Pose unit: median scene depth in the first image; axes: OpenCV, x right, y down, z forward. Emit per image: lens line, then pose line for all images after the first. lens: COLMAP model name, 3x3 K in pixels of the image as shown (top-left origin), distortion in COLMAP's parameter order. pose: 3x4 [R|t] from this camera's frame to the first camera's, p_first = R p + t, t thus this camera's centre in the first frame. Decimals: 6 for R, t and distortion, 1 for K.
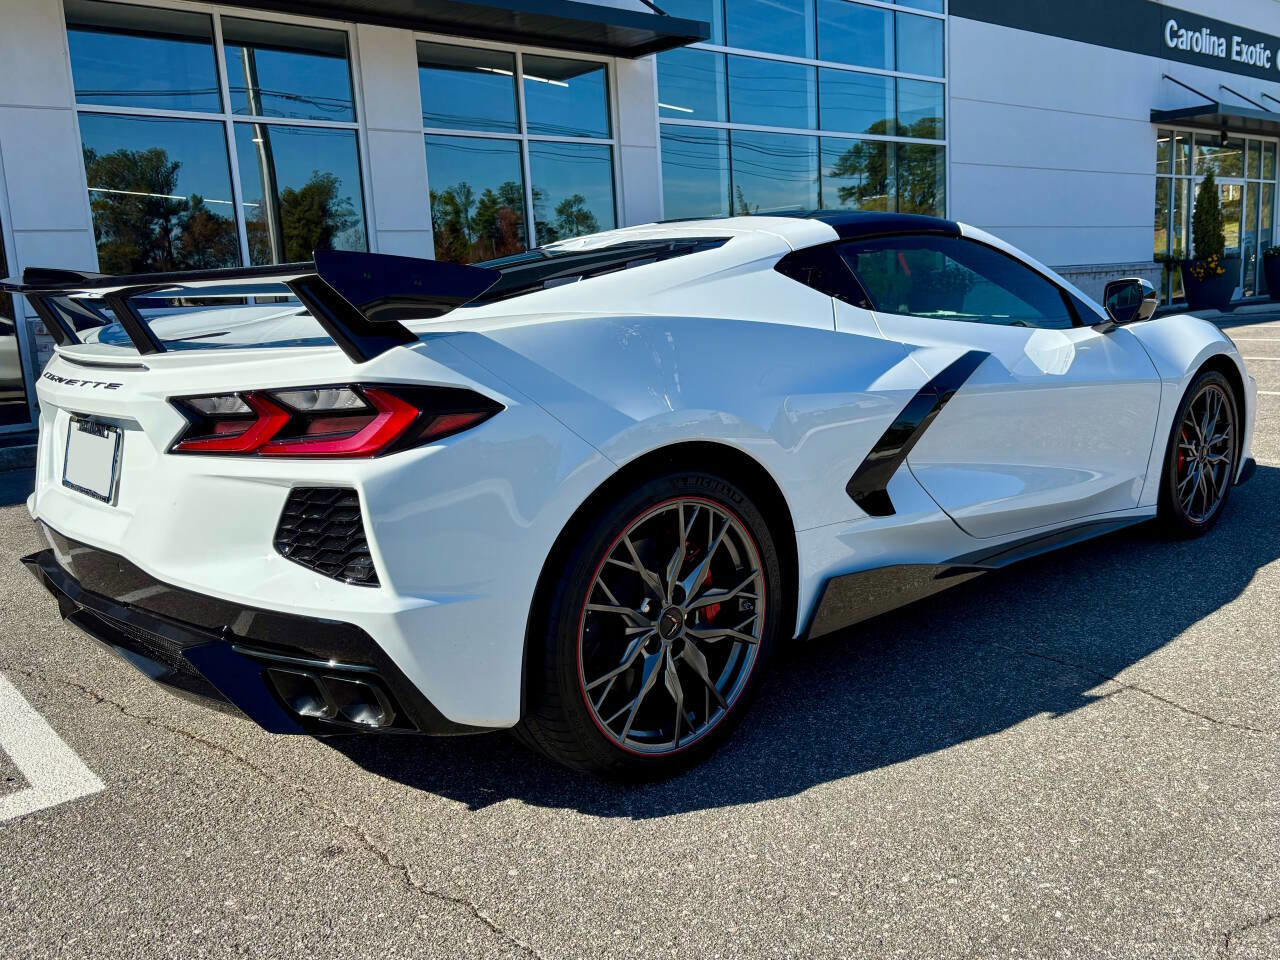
lens RADIAL K [[1073.7, 0, 582.7], [0, 1073.7, 510.8], [0, 0, 1]] dist [0.020062, 0.000476]
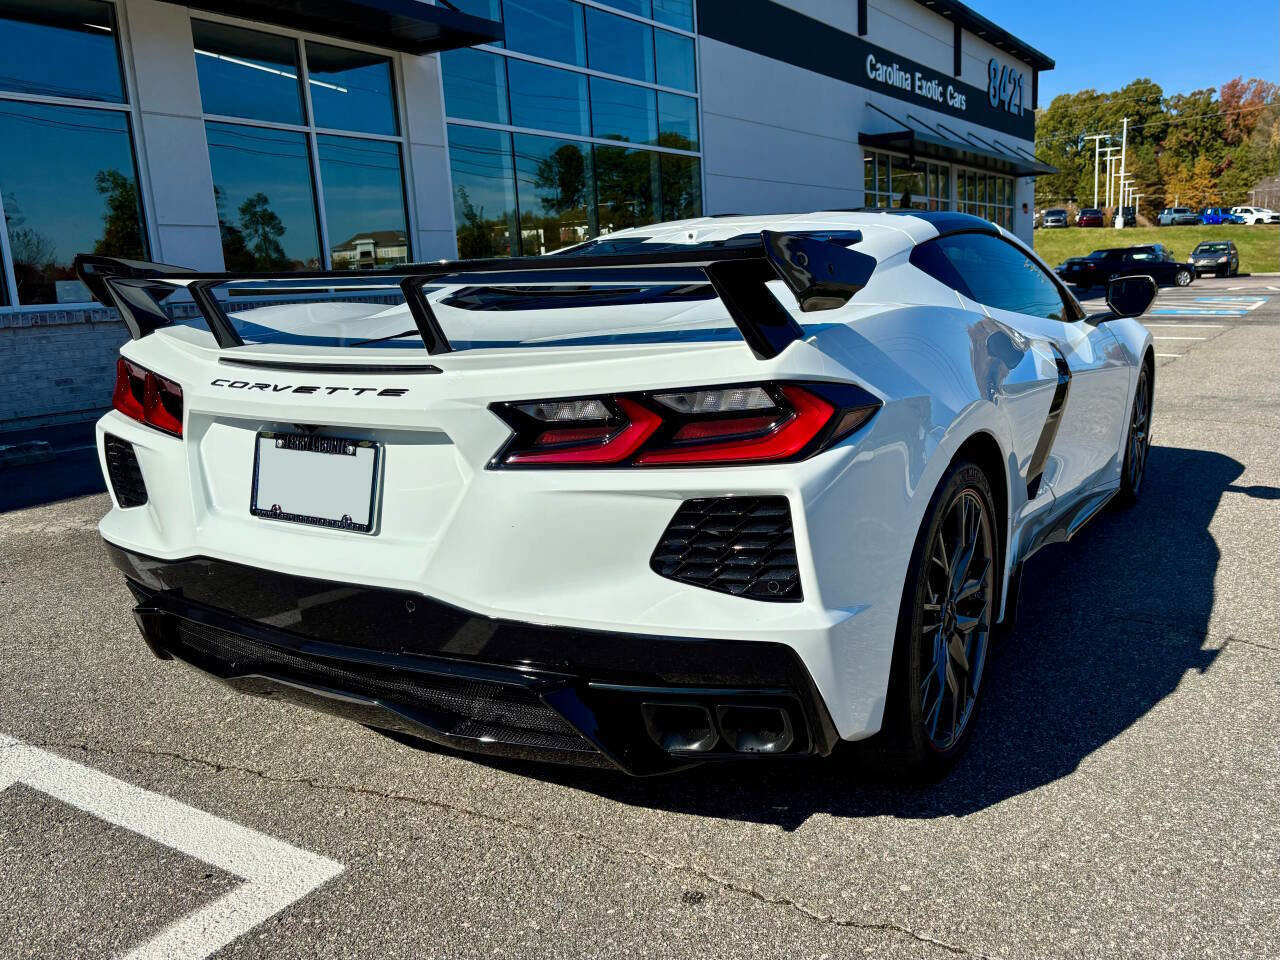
lens RADIAL K [[1073.7, 0, 609.3], [0, 1073.7, 503.5], [0, 0, 1]] dist [0.020062, 0.000476]
pose [[0.954109, -0.057005, 0.293984, -0.413616], [0.060006, 0.998197, -0.001191, -0.013932], [-0.293387, 0.018777, 0.955809, 0.110815]]
